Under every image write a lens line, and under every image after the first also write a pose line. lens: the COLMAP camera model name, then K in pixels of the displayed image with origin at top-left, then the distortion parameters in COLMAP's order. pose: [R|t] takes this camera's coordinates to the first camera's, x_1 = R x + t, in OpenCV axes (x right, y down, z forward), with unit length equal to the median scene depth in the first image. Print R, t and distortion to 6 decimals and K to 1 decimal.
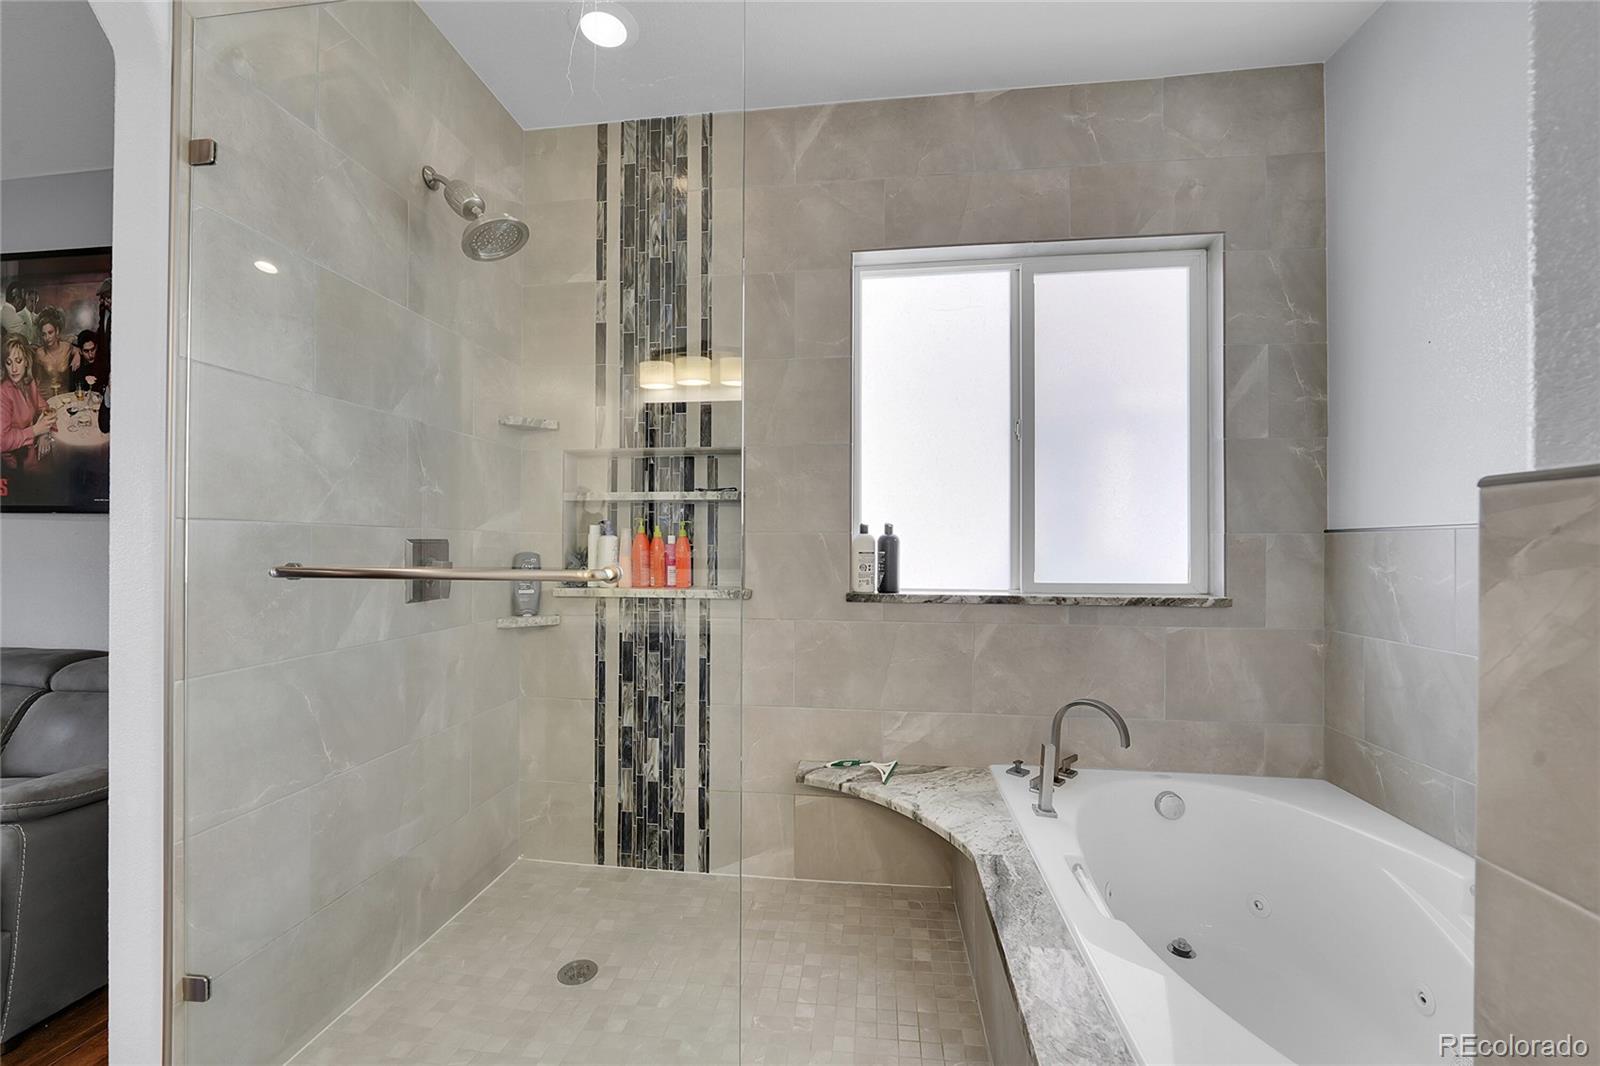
lens RADIAL K [[649.1, 0, 800.0], [0, 649.1, 533.0], [0, 0, 1]] dist [-0.009109, -0.000839]
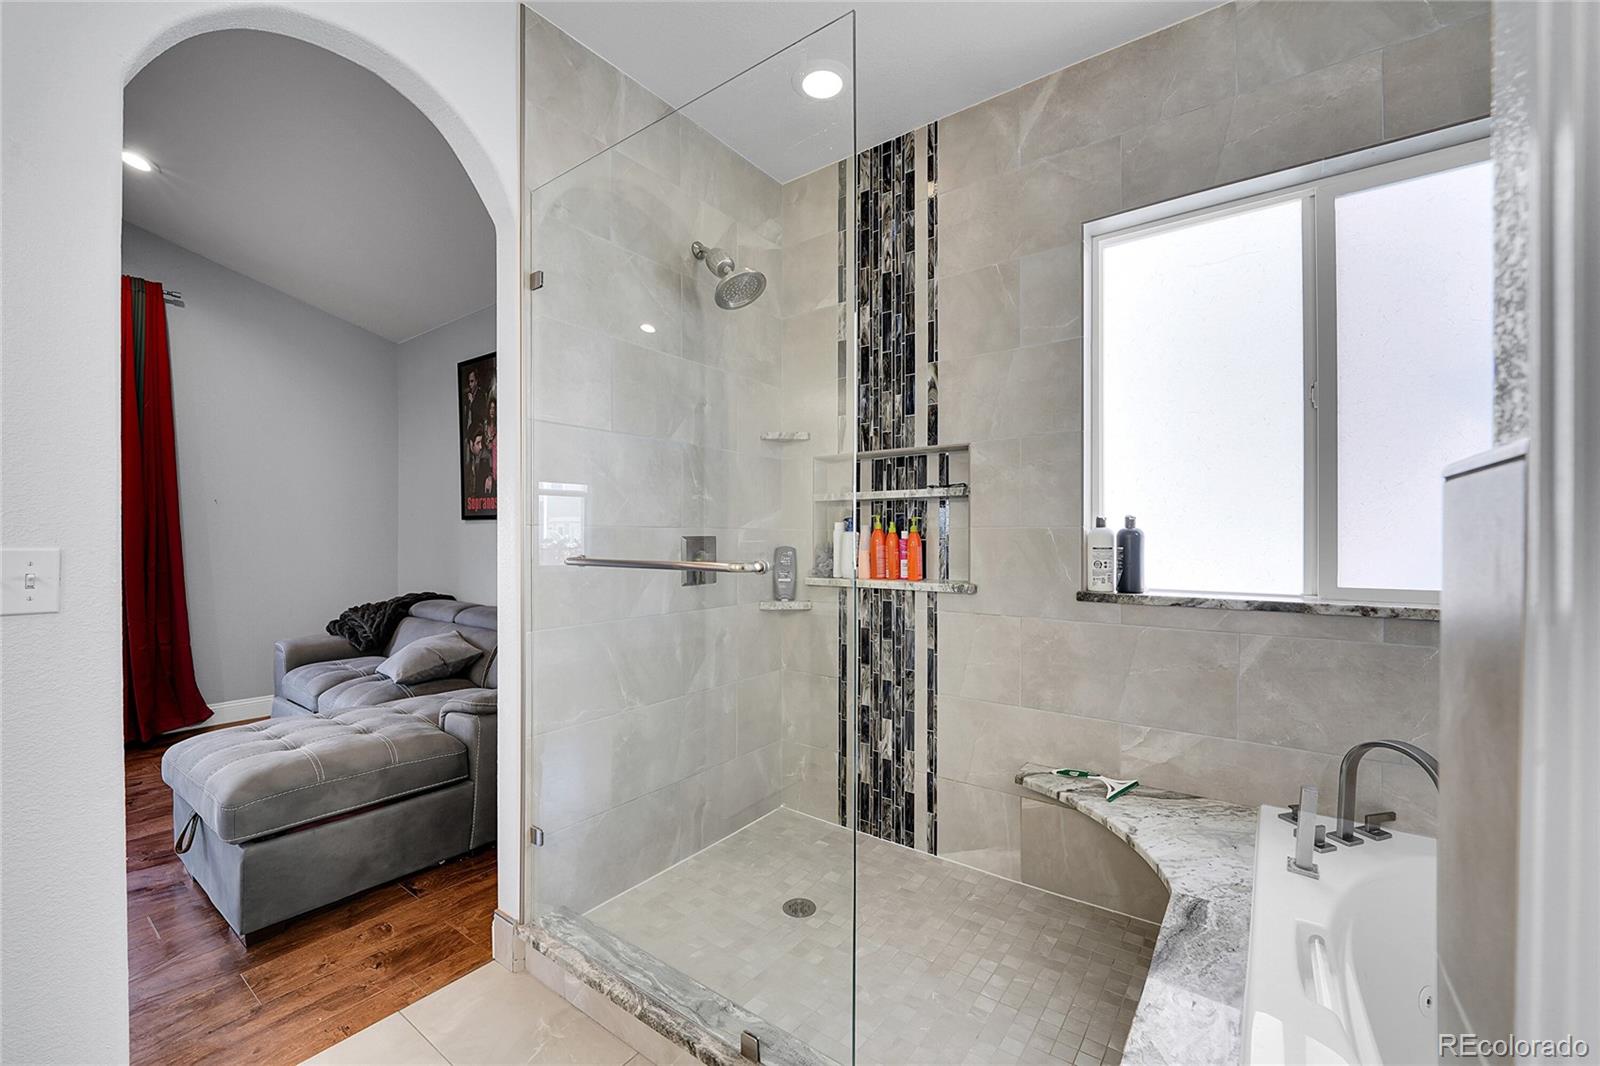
lens RADIAL K [[650.5, 0, 798.9], [0, 650.5, 527.1], [0, 0, 1]] dist [0.000755, -0.009862]
pose [[0.868928, -0.010646, -0.494825, 0.186337], [0.012307, 0.999924, 0.000099, -0.005144], [0.494786, -0.006175, 0.868993, -0.012158]]
